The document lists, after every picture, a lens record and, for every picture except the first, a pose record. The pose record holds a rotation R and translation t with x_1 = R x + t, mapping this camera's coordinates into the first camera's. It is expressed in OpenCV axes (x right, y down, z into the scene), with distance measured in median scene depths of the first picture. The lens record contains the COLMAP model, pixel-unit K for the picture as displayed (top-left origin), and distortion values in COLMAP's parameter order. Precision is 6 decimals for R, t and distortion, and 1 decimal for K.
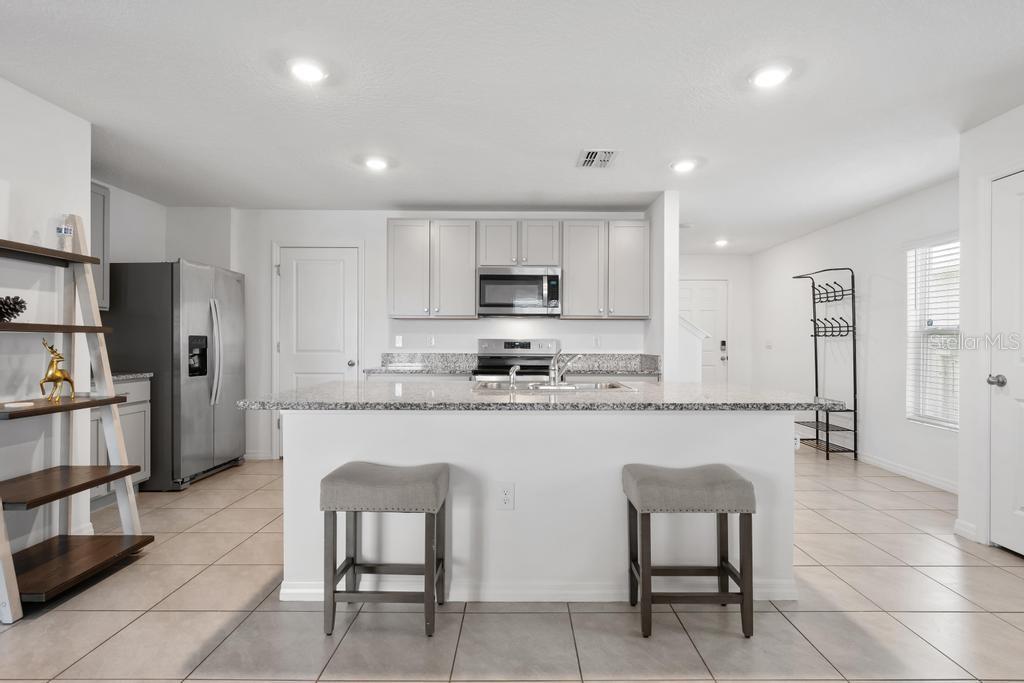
lens RADIAL K [[521.1, 0, 522.6], [0, 521.1, 342.2], [0, 0, 1]] dist [0.003503, 0.001128]
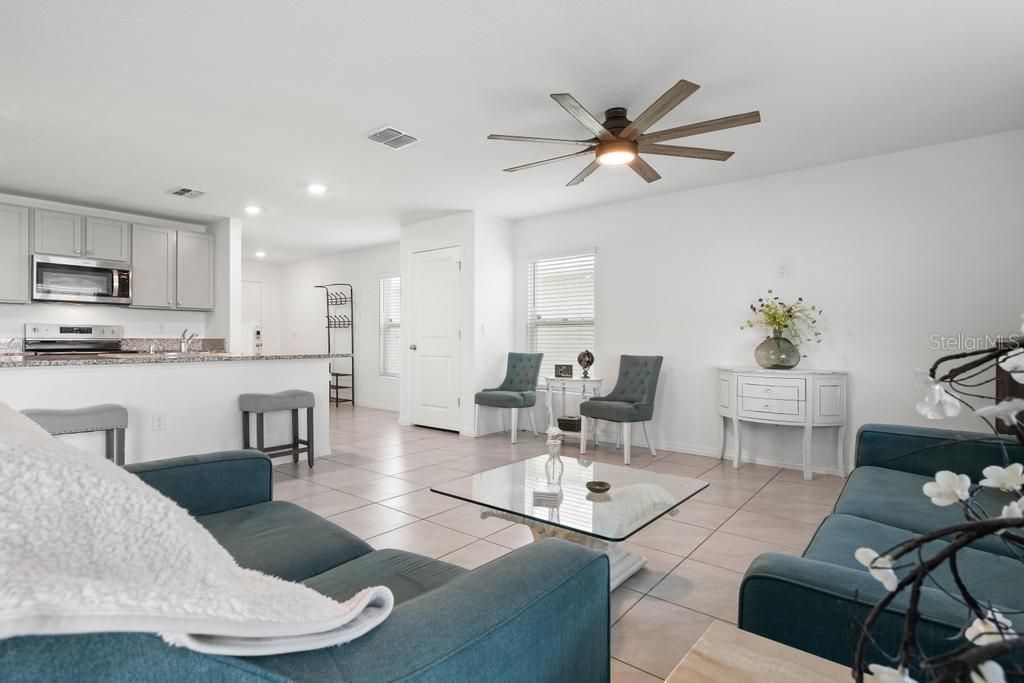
lens RADIAL K [[521.1, 0, 521.4], [0, 521.1, 342.1], [0, 0, 1]] dist [0.003503, 0.001128]
pose [[0.630850, -0.003176, 0.775898, -0.316843], [-0.002724, 0.999976, 0.006309, 0.024731], [-0.775900, -0.006094, 0.630826, -0.467205]]
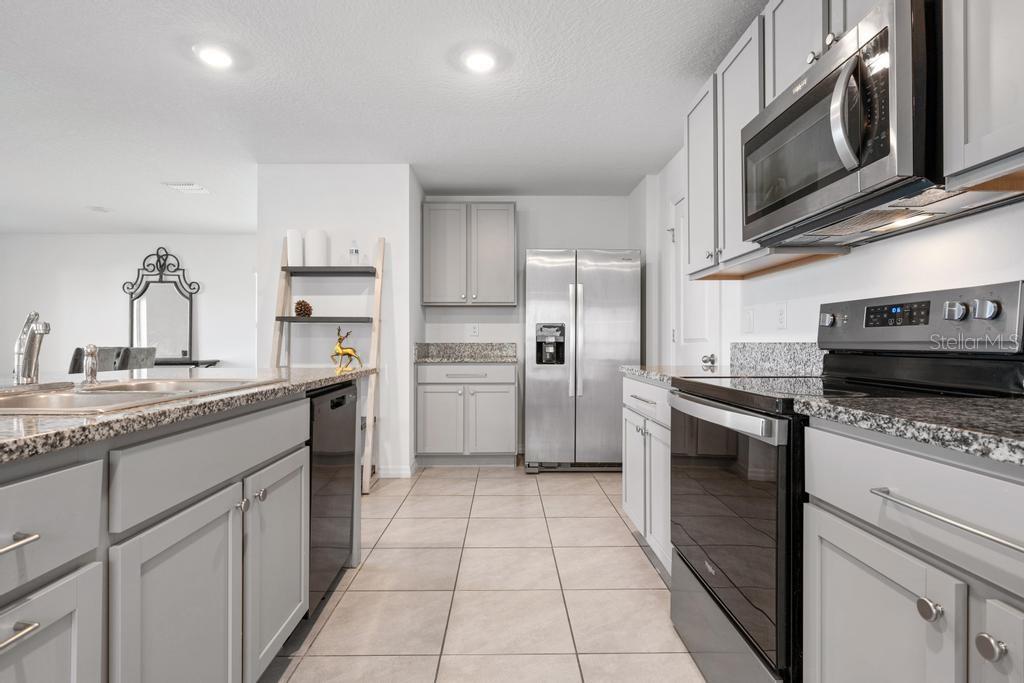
lens RADIAL K [[521.1, 0, 517.5], [0, 521.1, 343.2], [0, 0, 1]] dist [0.003503, 0.001128]
pose [[0.014601, -0.003147, -0.999888, 0.354667], [0.001119, 0.999994, -0.003131, 0.027458], [0.999893, -0.001074, 0.014604, 0.901706]]
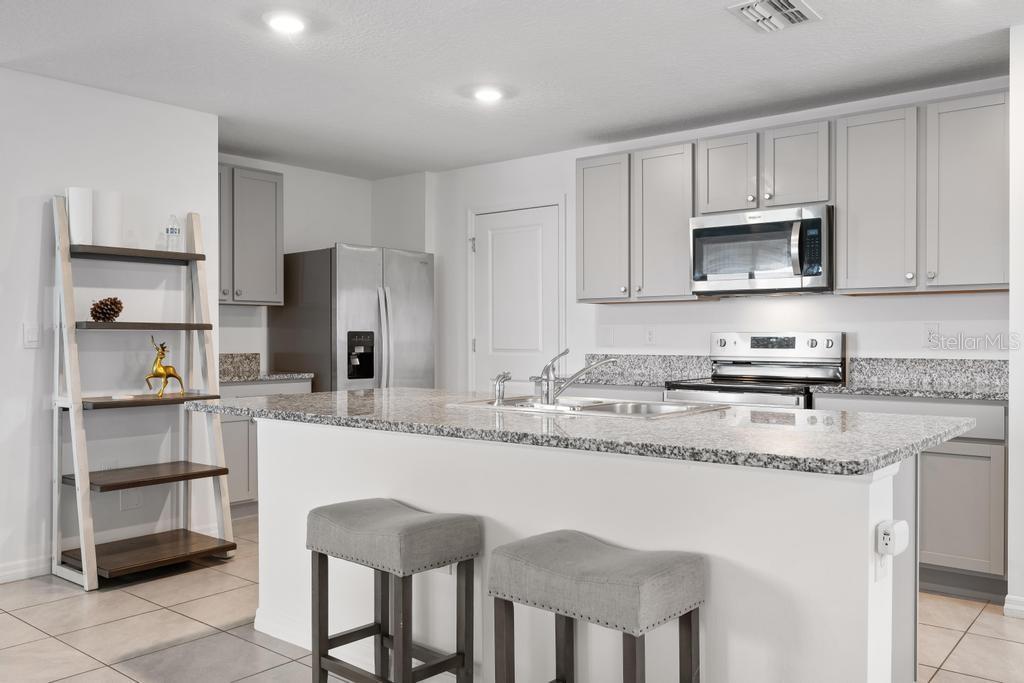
lens RADIAL K [[841.7, 0, 512.6], [0, 841.7, 341.5], [0, 0, 1]] dist [0.012739, 0.009897]
pose [[0.771020, -0.000572, -0.636811, 0.435442], [0.003604, 0.999988, 0.003465, 0.000254], [0.636801, -0.004966, 0.771012, 0.093667]]
